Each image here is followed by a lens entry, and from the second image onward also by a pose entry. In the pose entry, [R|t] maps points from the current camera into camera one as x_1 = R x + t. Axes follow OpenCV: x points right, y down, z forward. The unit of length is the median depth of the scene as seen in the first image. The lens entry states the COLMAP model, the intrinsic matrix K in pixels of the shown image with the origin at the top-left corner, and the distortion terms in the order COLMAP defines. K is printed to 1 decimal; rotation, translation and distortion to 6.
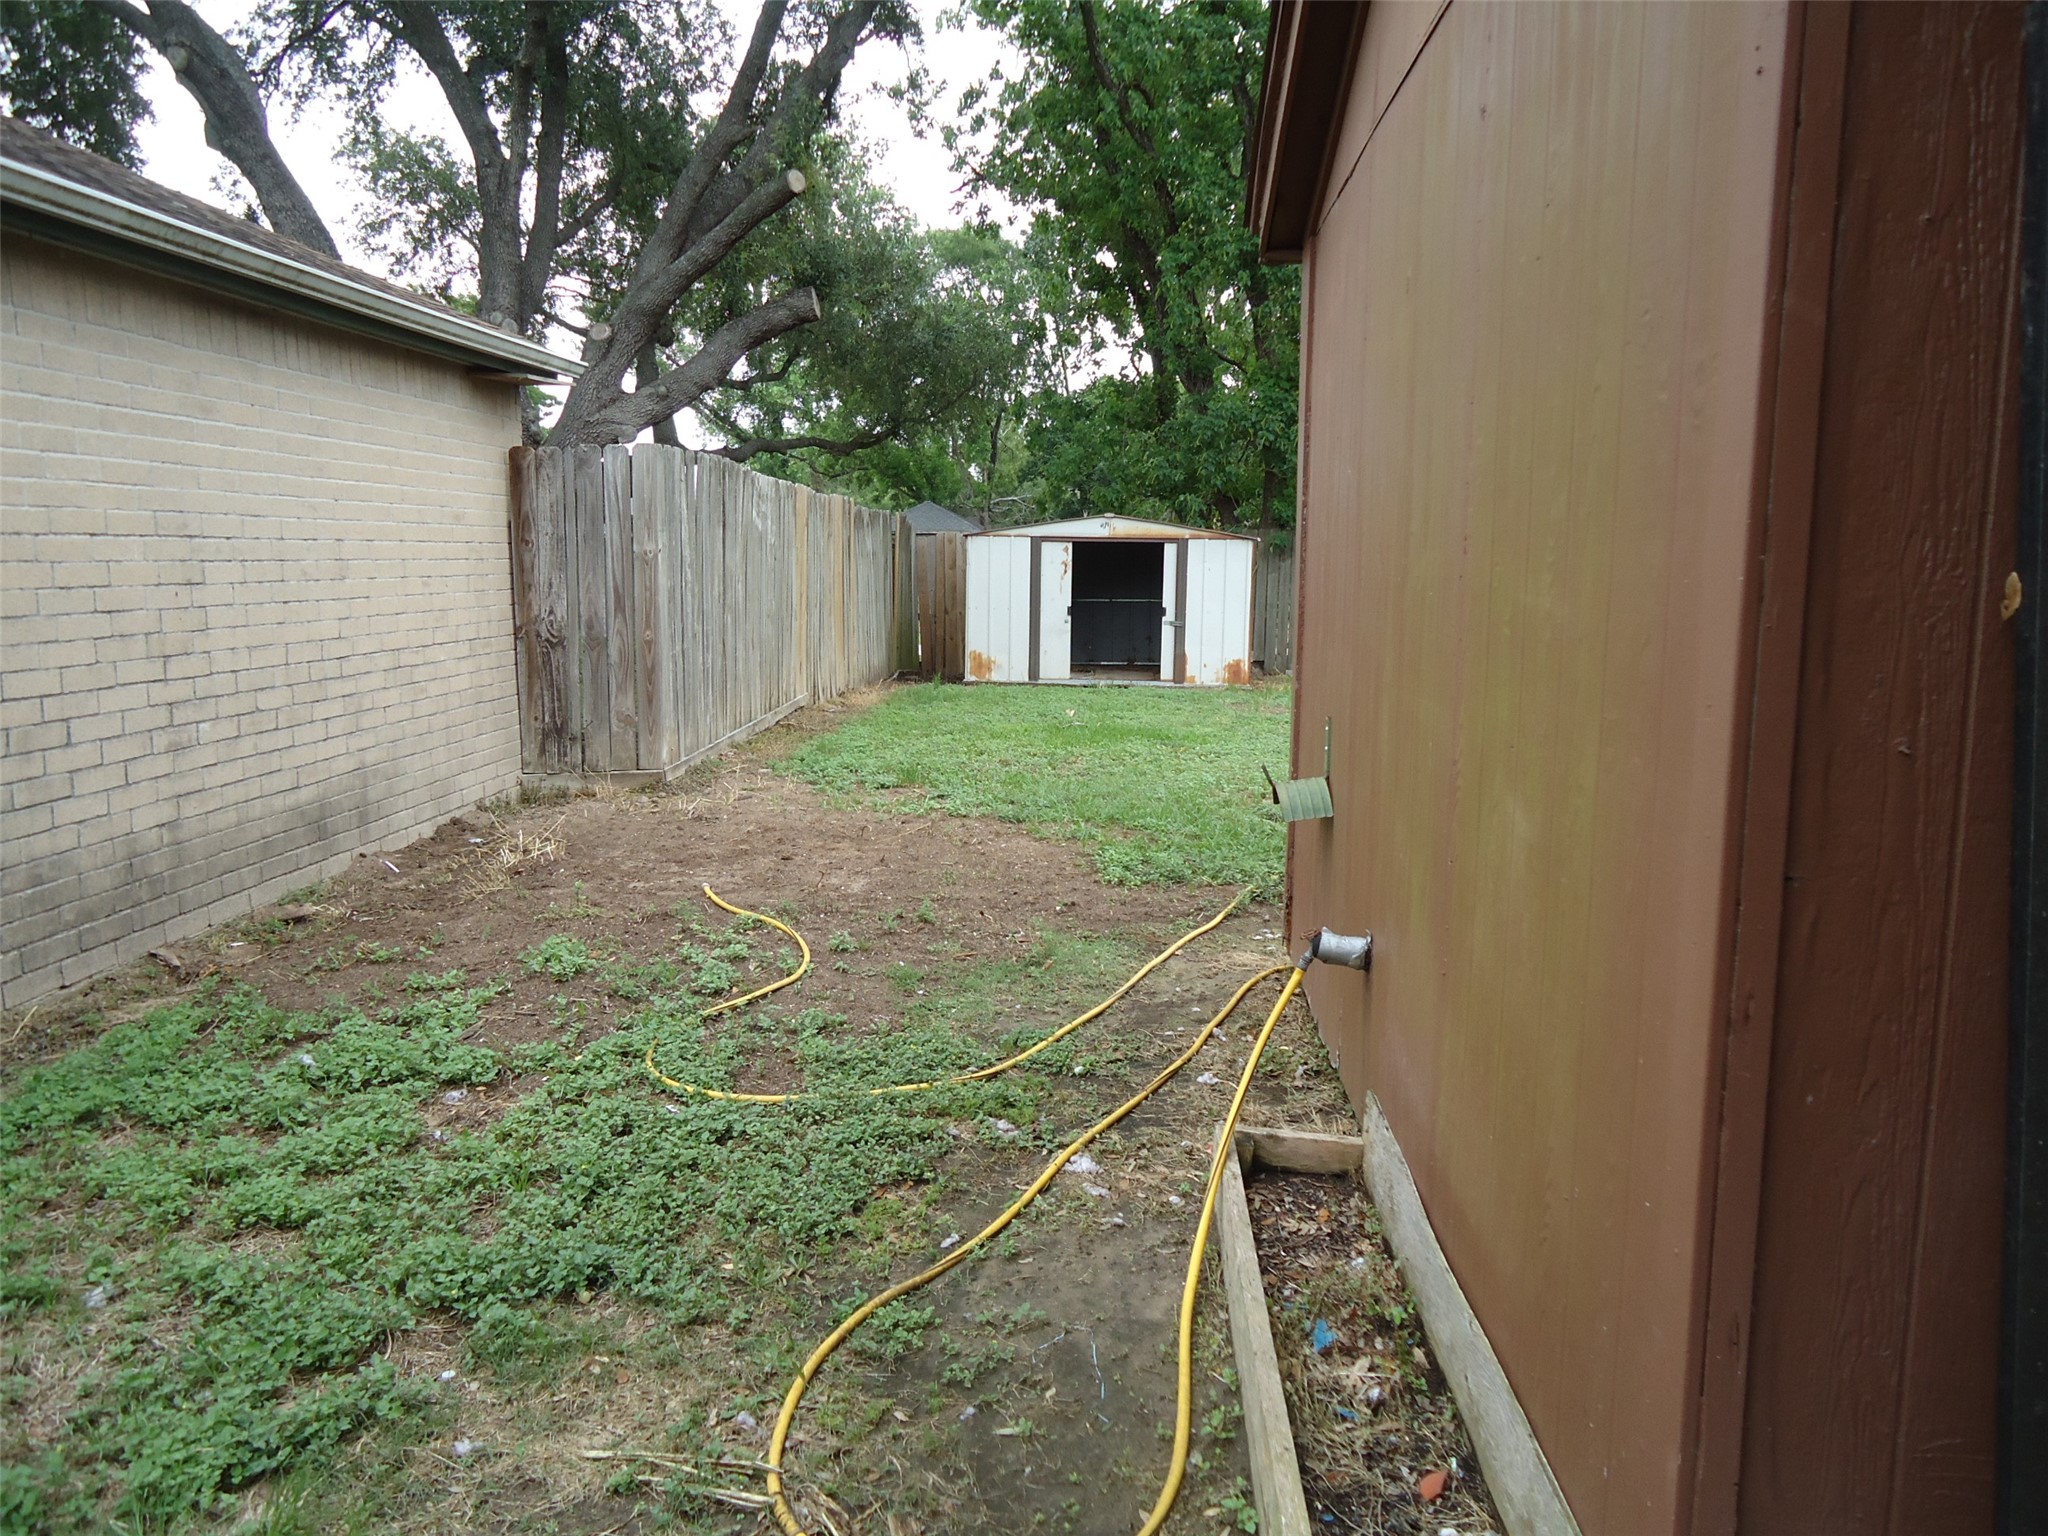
lens RADIAL K [[1495.6, 0, 1021.0], [0, 1495.6, 755.5], [0, 0, 1]] dist [-0.003250, 0.003305]
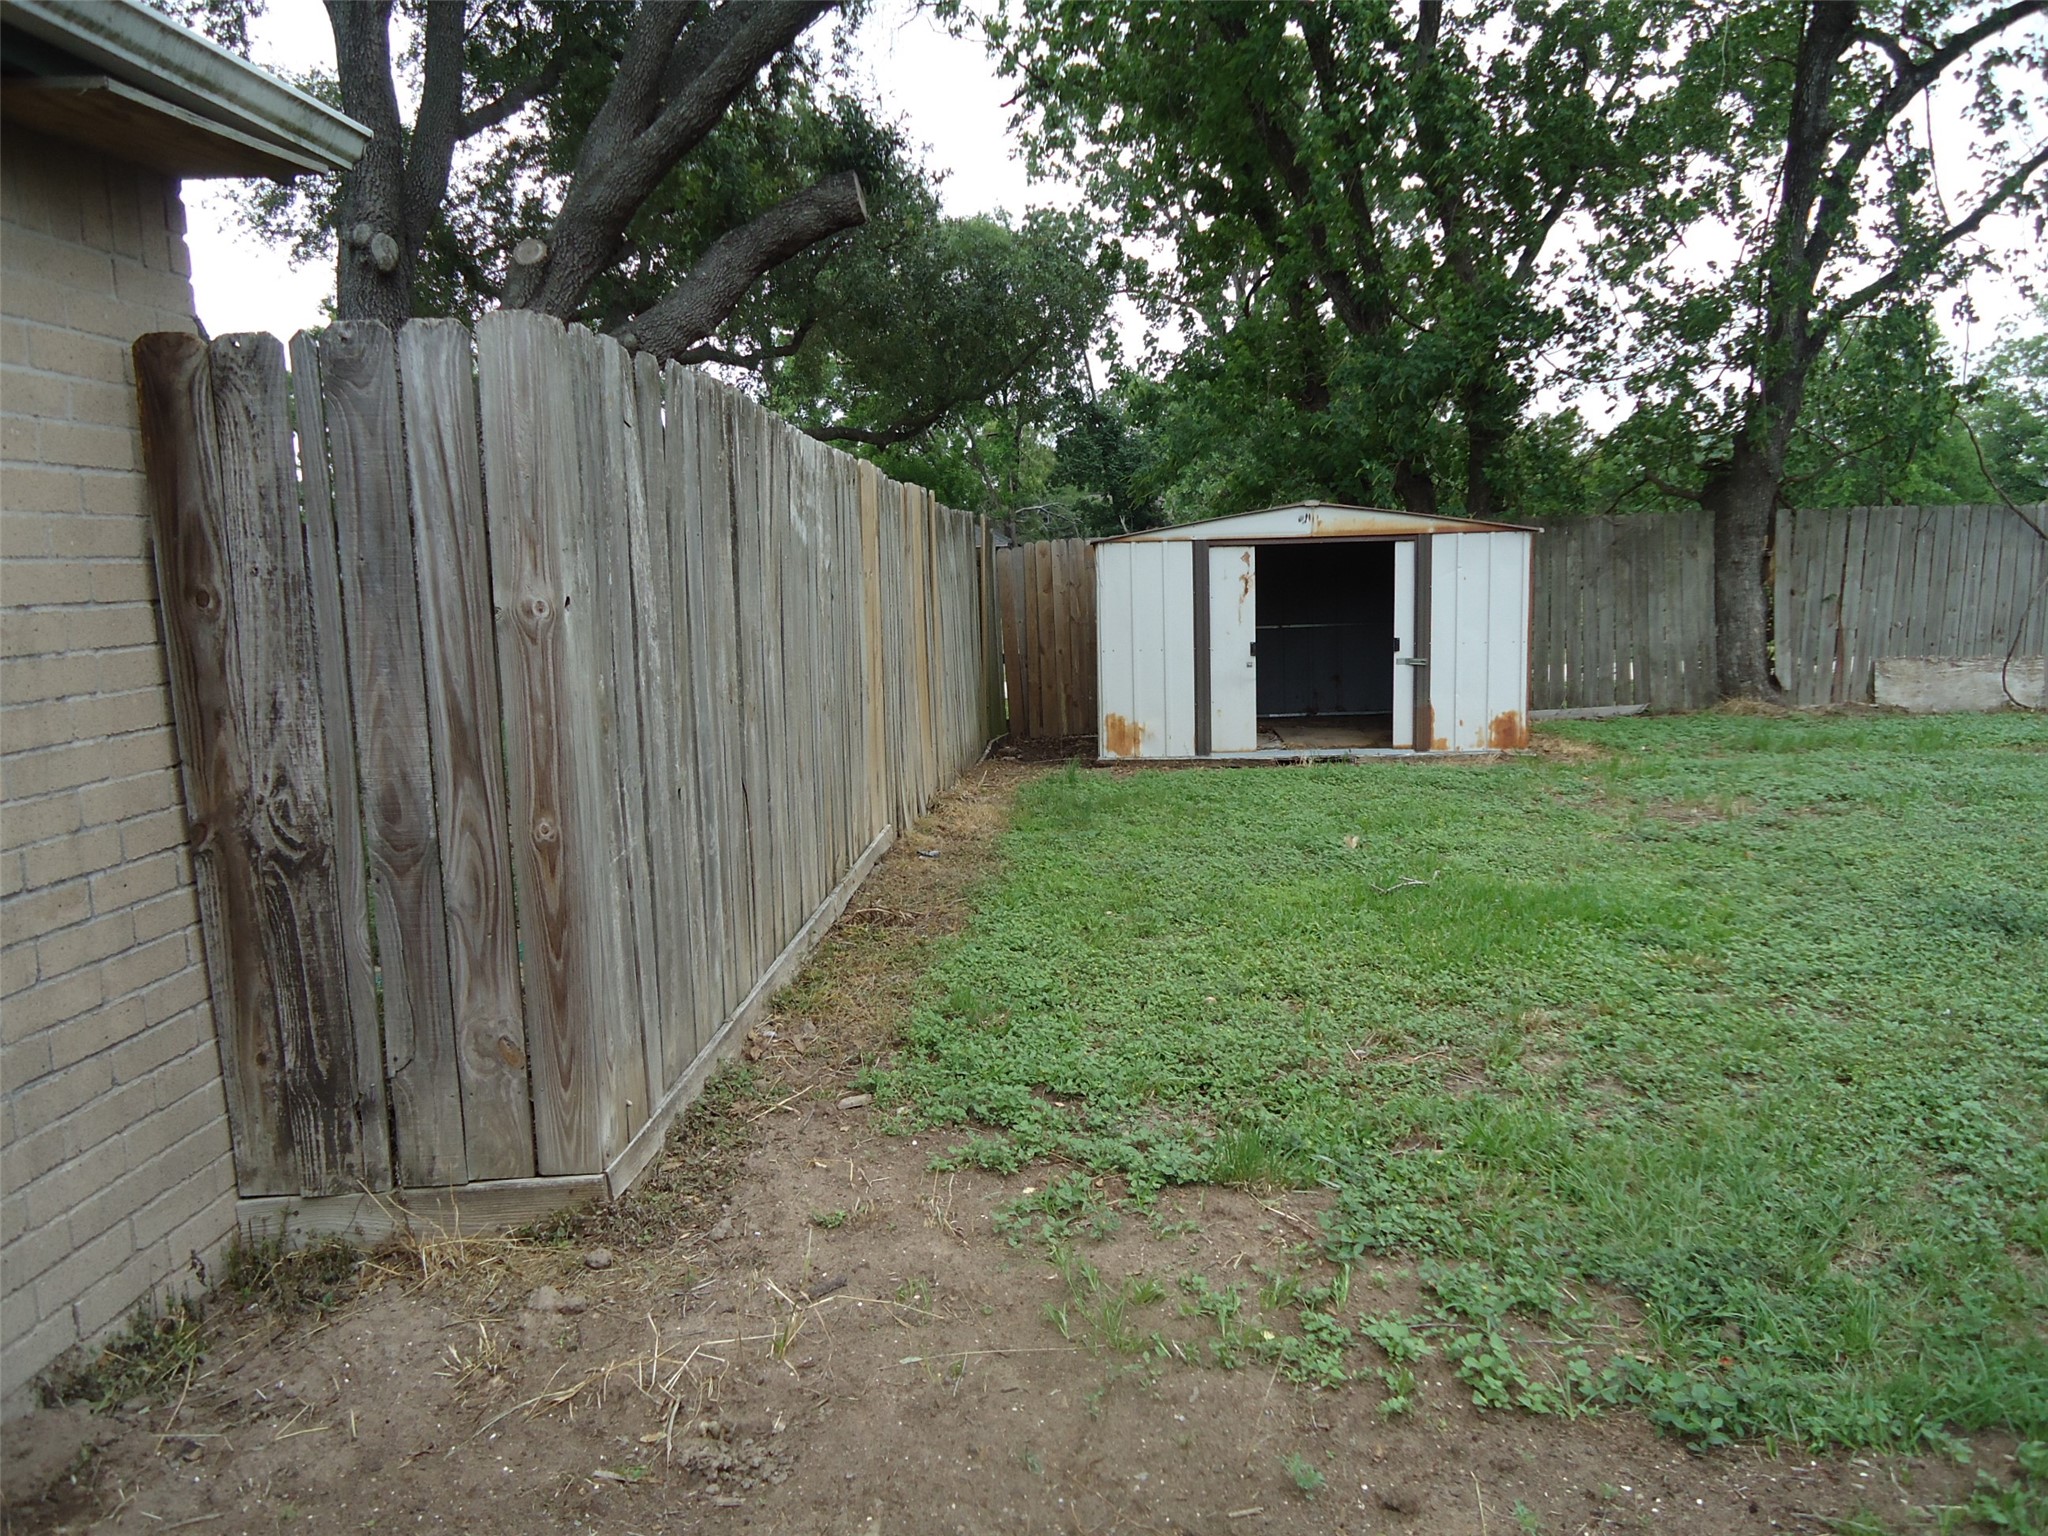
lens RADIAL K [[1495.6, 0, 1030.3], [0, 1495.6, 782.0], [0, 0, 1]] dist [-0.003250, 0.003305]
pose [[0.999109, -0.041913, -0.005044, -0.095721], [0.041961, 0.999072, 0.009757, -0.069364], [0.004631, -0.009960, 0.999940, 0.476929]]
